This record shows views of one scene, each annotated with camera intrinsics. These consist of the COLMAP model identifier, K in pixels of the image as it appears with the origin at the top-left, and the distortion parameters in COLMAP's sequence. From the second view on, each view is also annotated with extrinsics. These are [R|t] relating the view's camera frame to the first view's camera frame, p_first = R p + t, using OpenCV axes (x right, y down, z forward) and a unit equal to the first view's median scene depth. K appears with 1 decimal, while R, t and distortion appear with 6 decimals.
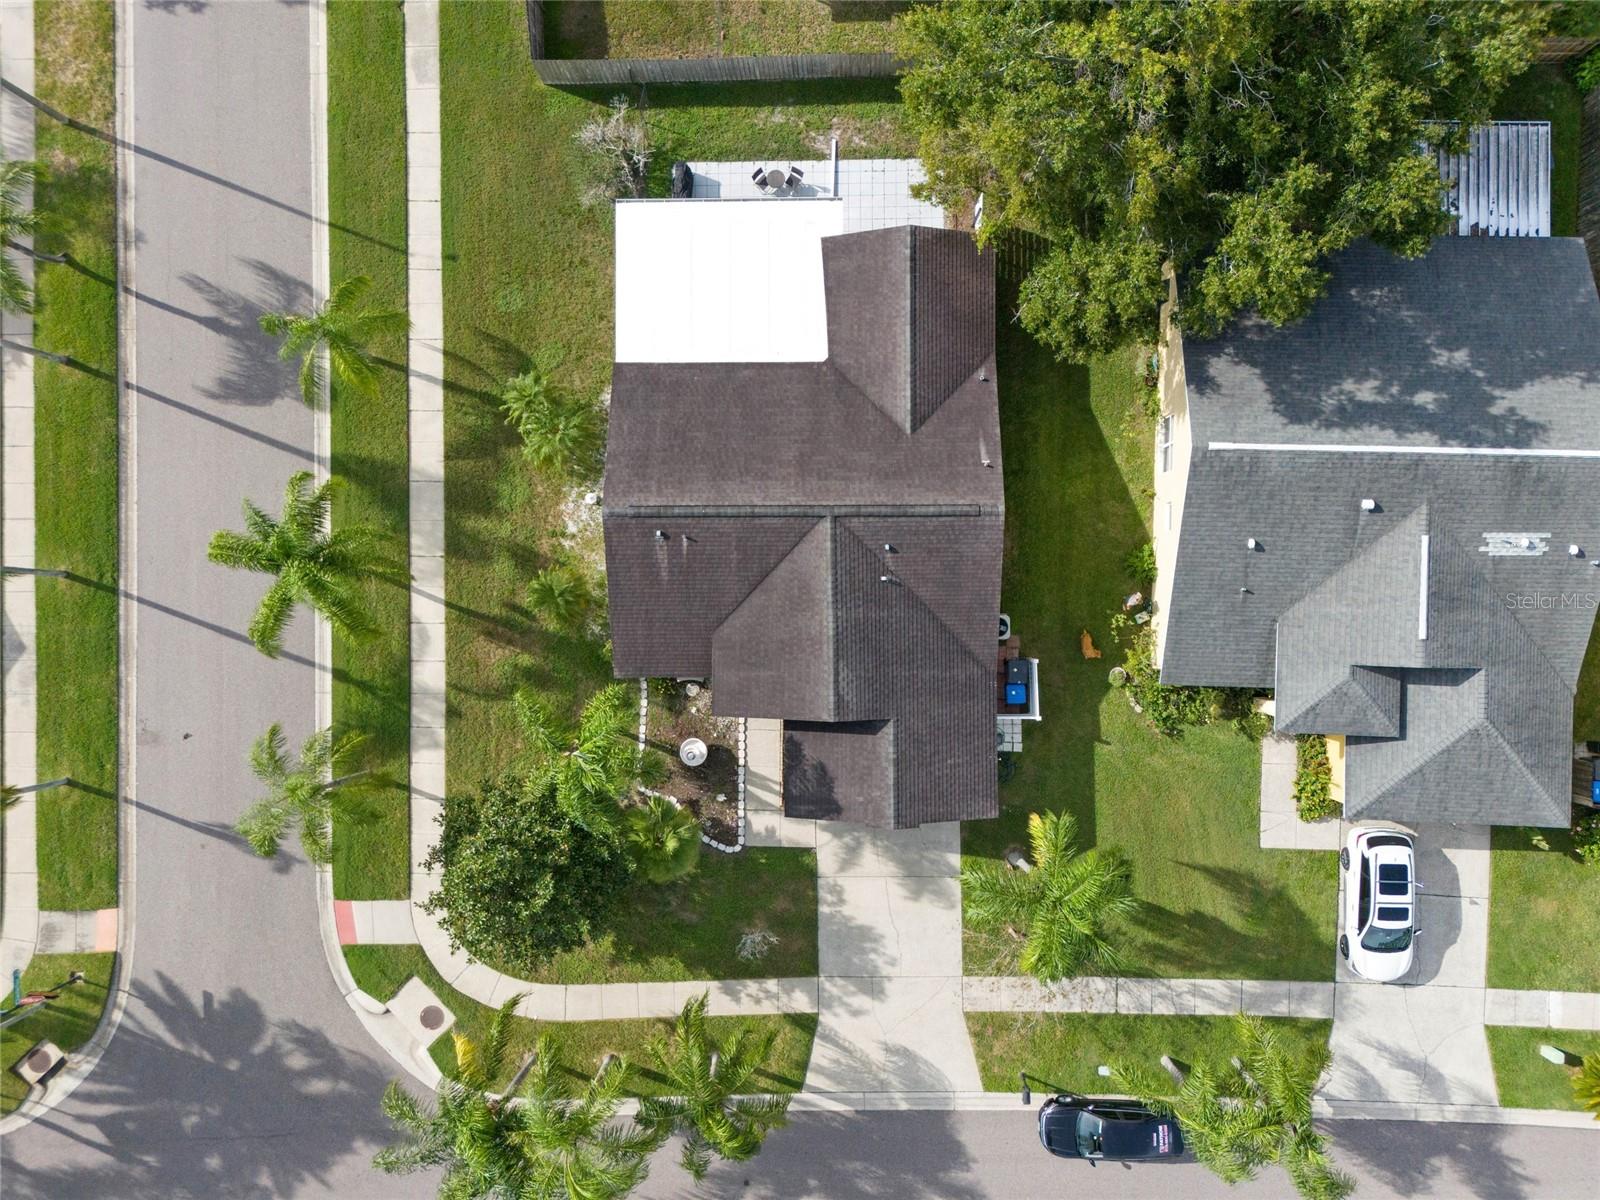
lens RADIAL K [[1206.9, 0, 808.7], [0, 1206.9, 569.4], [0, 0, 1]] dist [0.046017, -0.007613]
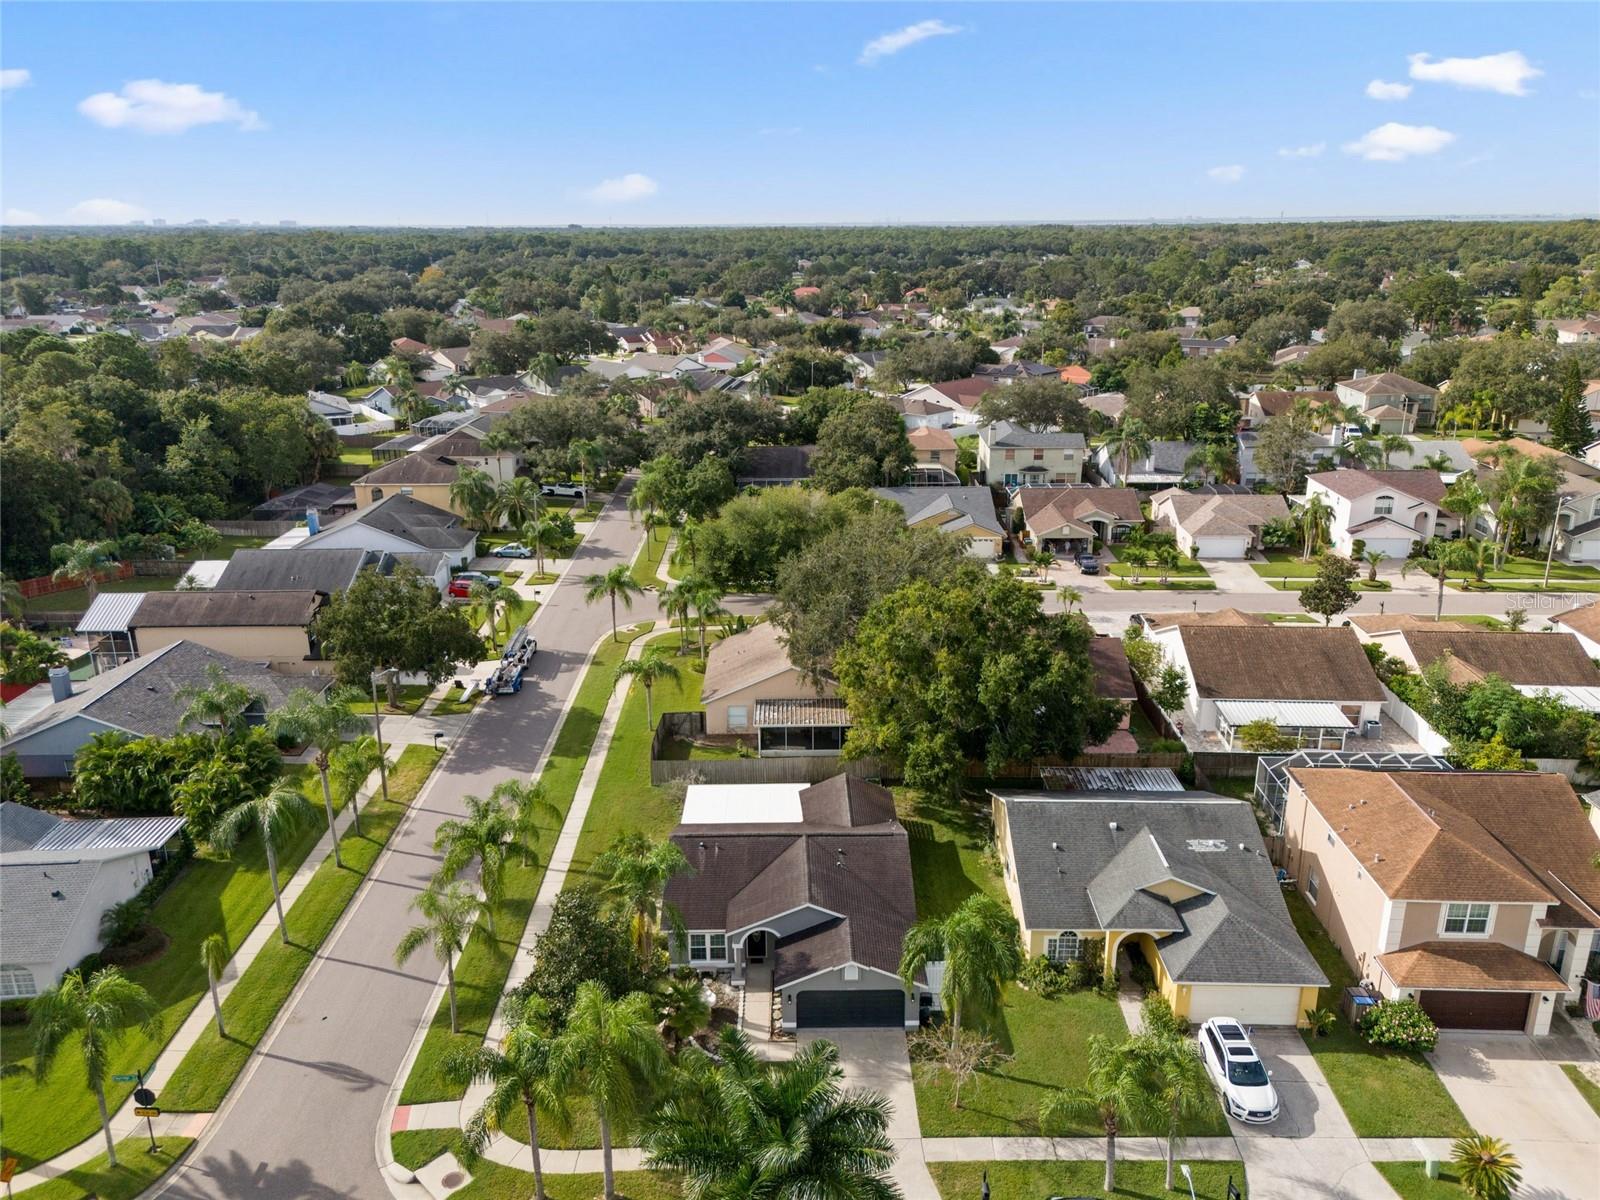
lens RADIAL K [[1206.9, 0, 808.7], [0, 1206.9, 569.4], [0, 0, 1]] dist [0.046017, -0.007613]
pose [[0.999807, 0.012825, 0.014880, -0.006404], [0.010562, 0.287728, -0.957654, 1.307087], [-0.016564, 0.957626, 0.287537, 0.137043]]
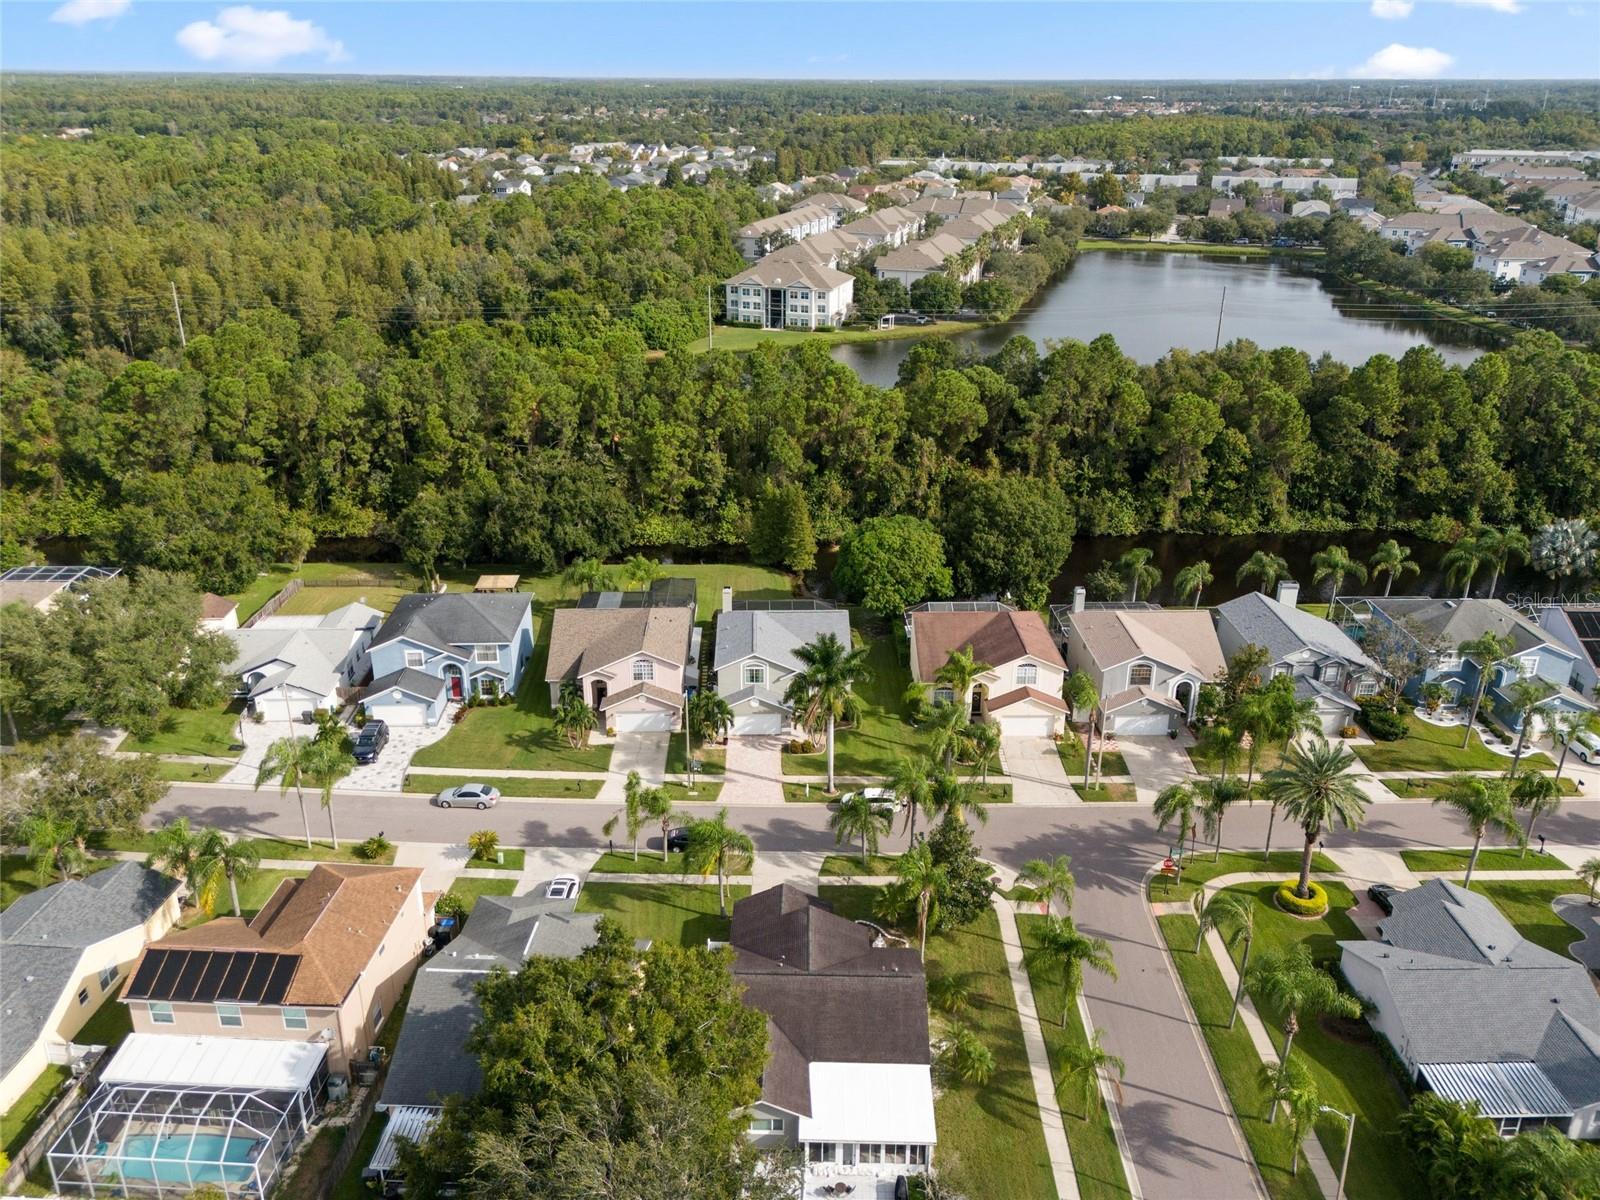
lens RADIAL K [[1206.9, 0, 808.7], [0, 1206.9, 569.4], [0, 0, 1]] dist [0.046017, -0.007613]
pose [[-0.998949, 0.019709, 0.041373, -0.073232], [0.031353, -0.364536, 0.930661, -1.437275], [0.033424, 0.930981, 0.363535, -0.292365]]
